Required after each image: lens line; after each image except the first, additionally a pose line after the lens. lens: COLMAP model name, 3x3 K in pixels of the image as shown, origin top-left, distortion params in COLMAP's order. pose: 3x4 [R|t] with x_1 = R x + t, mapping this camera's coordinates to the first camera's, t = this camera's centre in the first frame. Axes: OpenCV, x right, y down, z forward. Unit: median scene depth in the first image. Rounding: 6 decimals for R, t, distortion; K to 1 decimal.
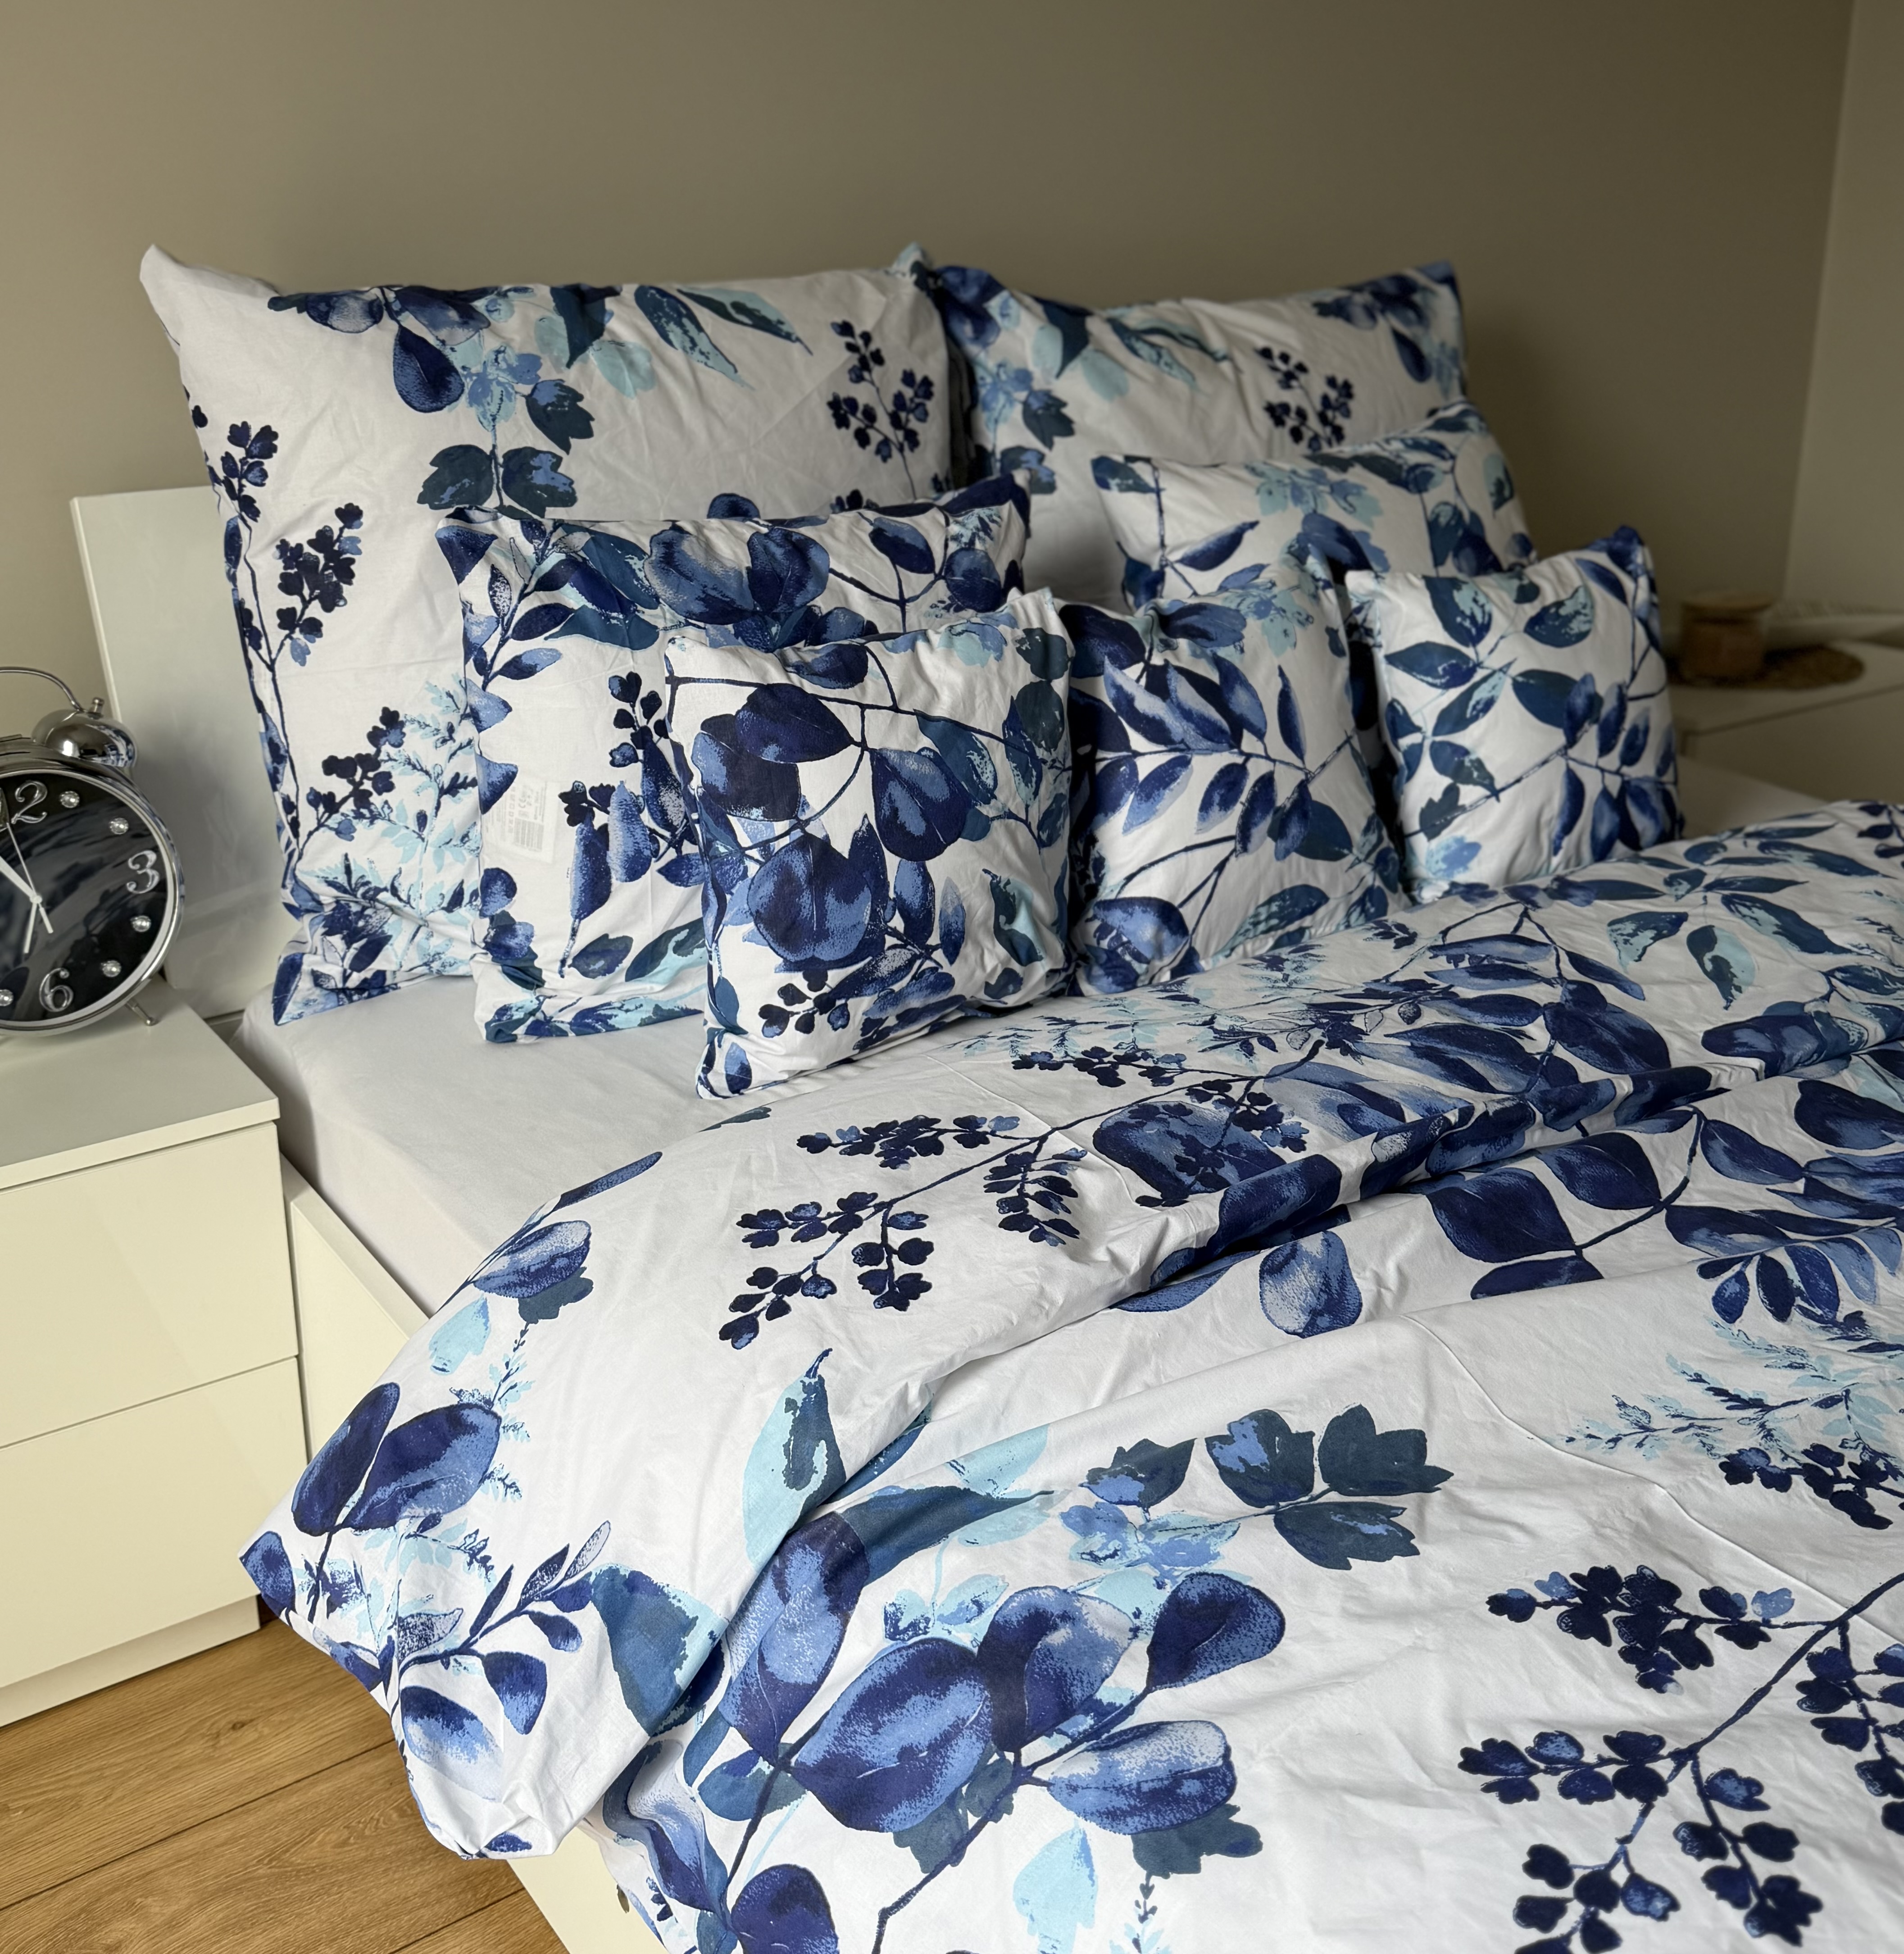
lens RADIAL K [[2085.2, 0, 946.1], [0, 2085.2, 845.1], [0, 0, 1]] dist [0.170580, -0.337932]
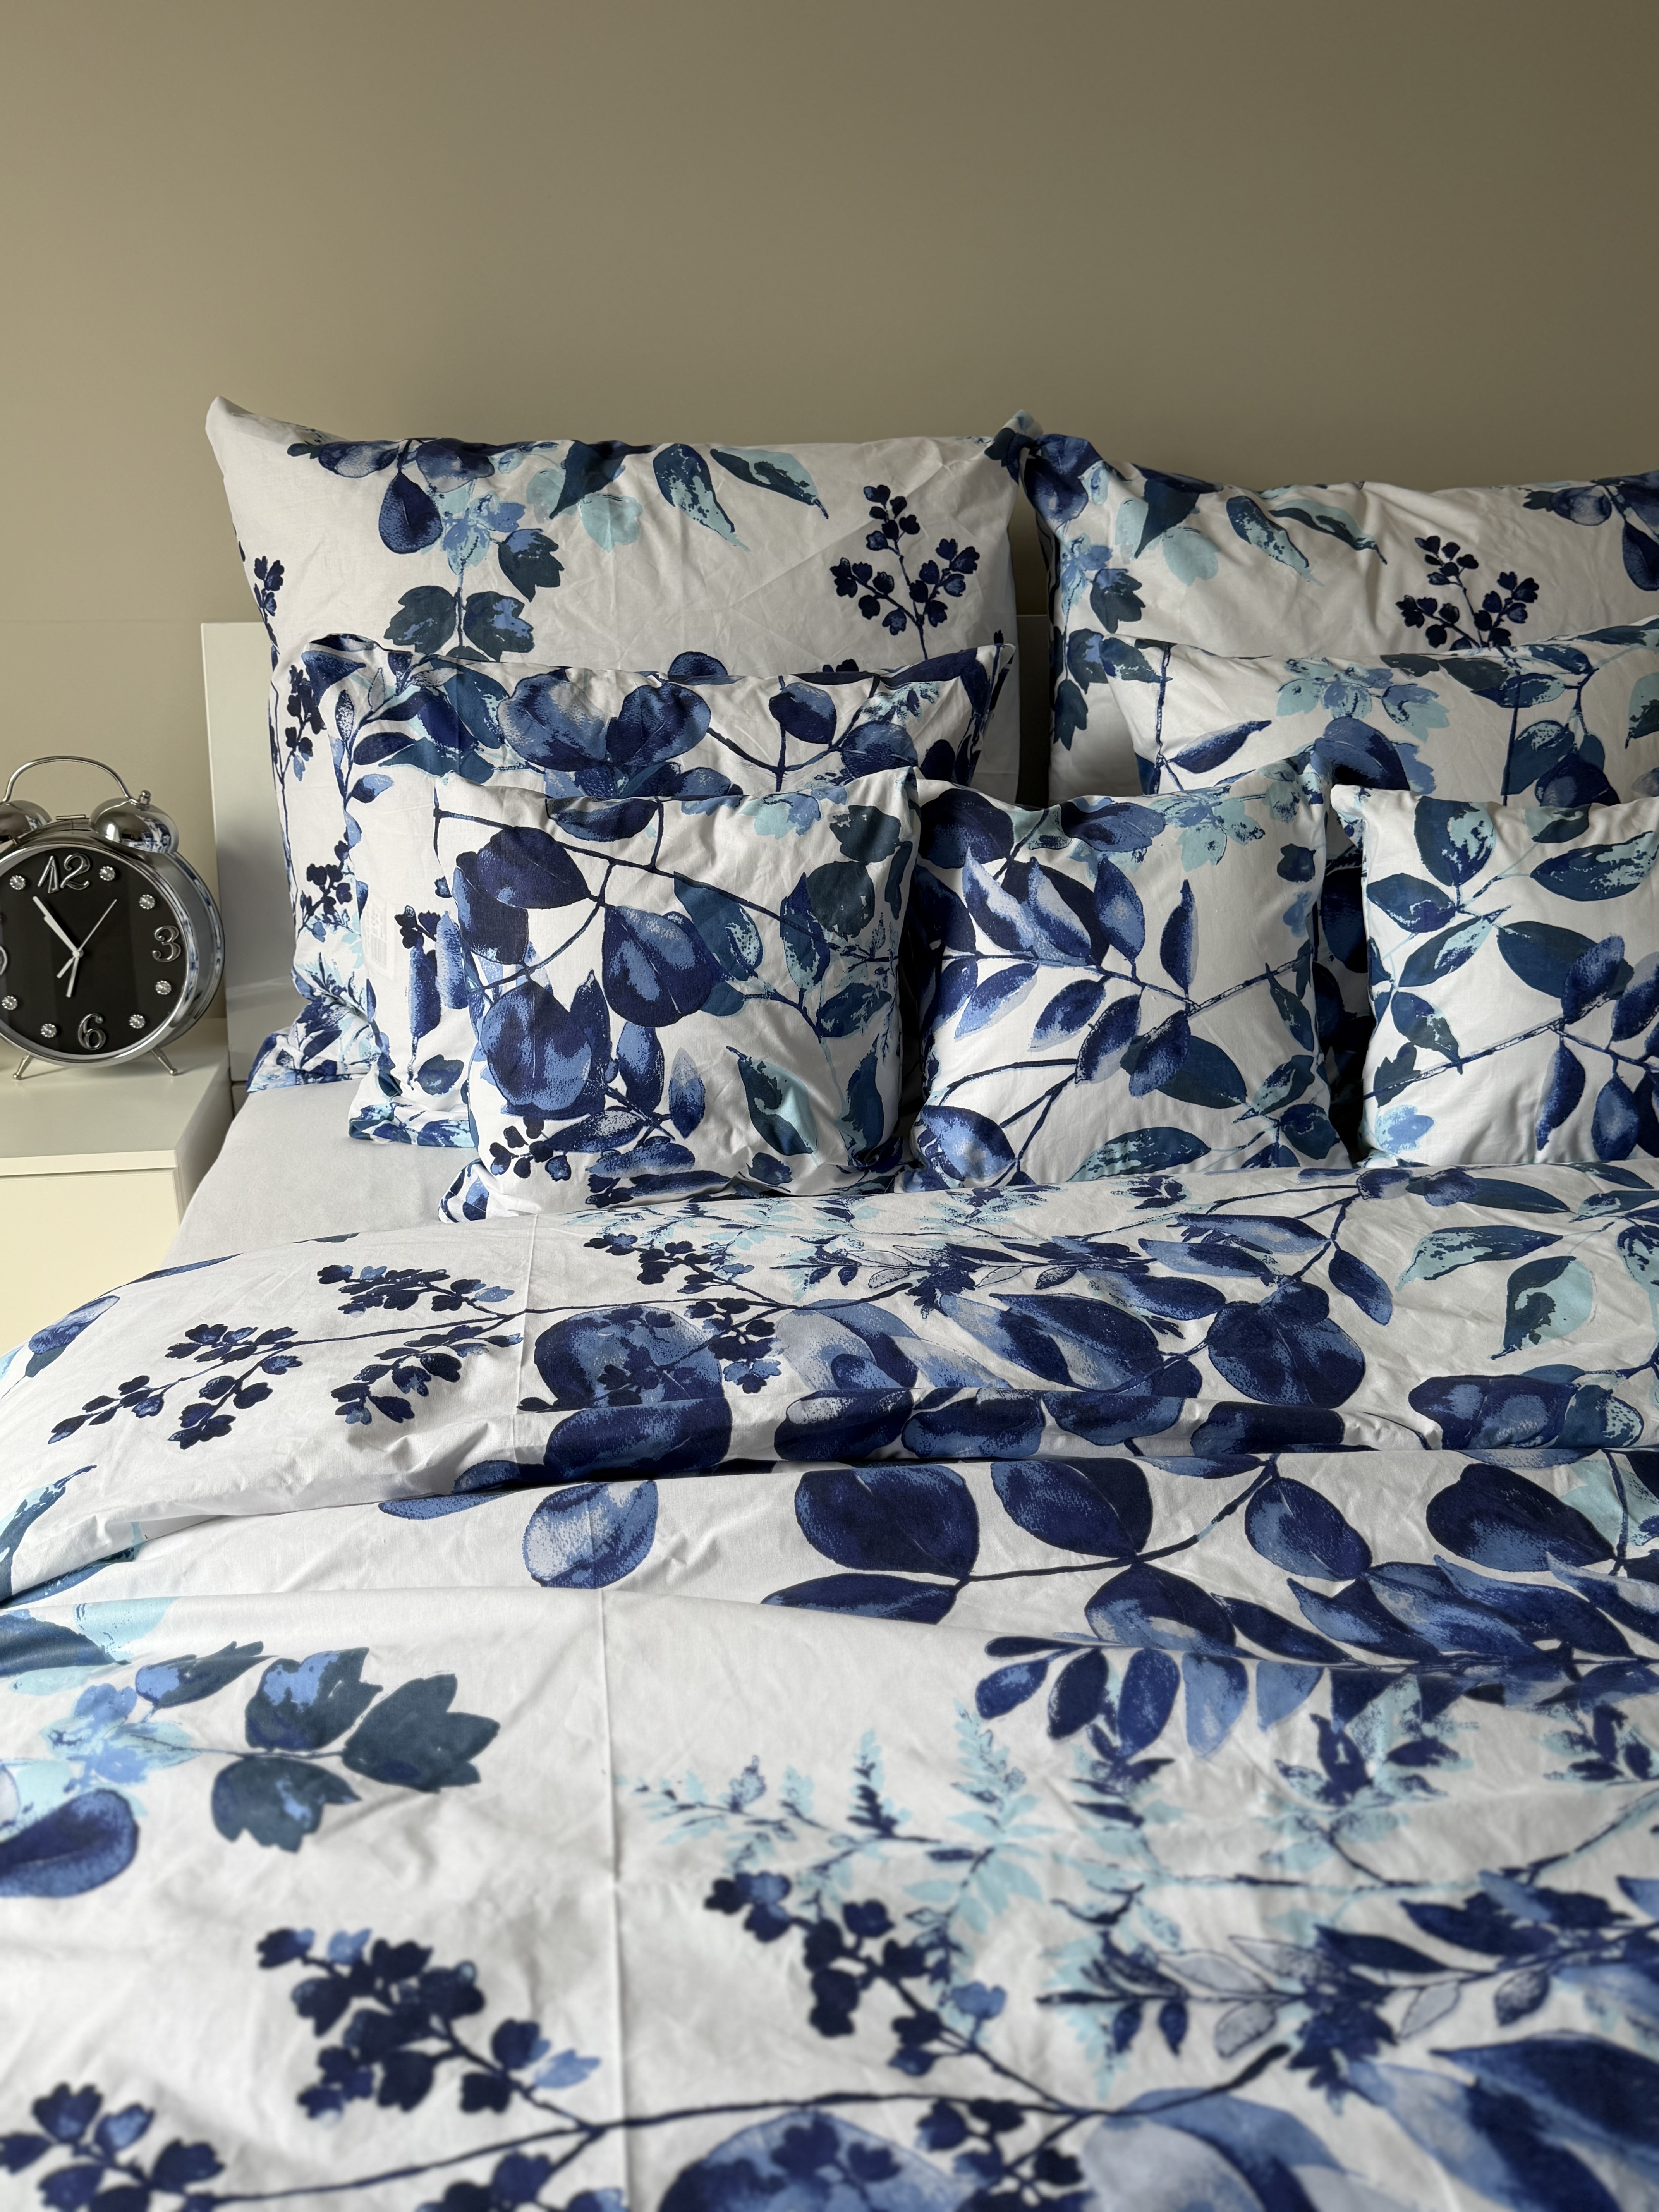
lens RADIAL K [[1772.9, 0, 820.2], [0, 1772.9, 1135.8], [0, 0, 1]] dist [0.198791, -0.459799]
pose [[0.881007, 0.172285, -0.440618, 0.389949], [-0.145698, 0.984875, 0.093774, -0.028600], [0.450110, -0.018418, 0.892783, 0.258582]]
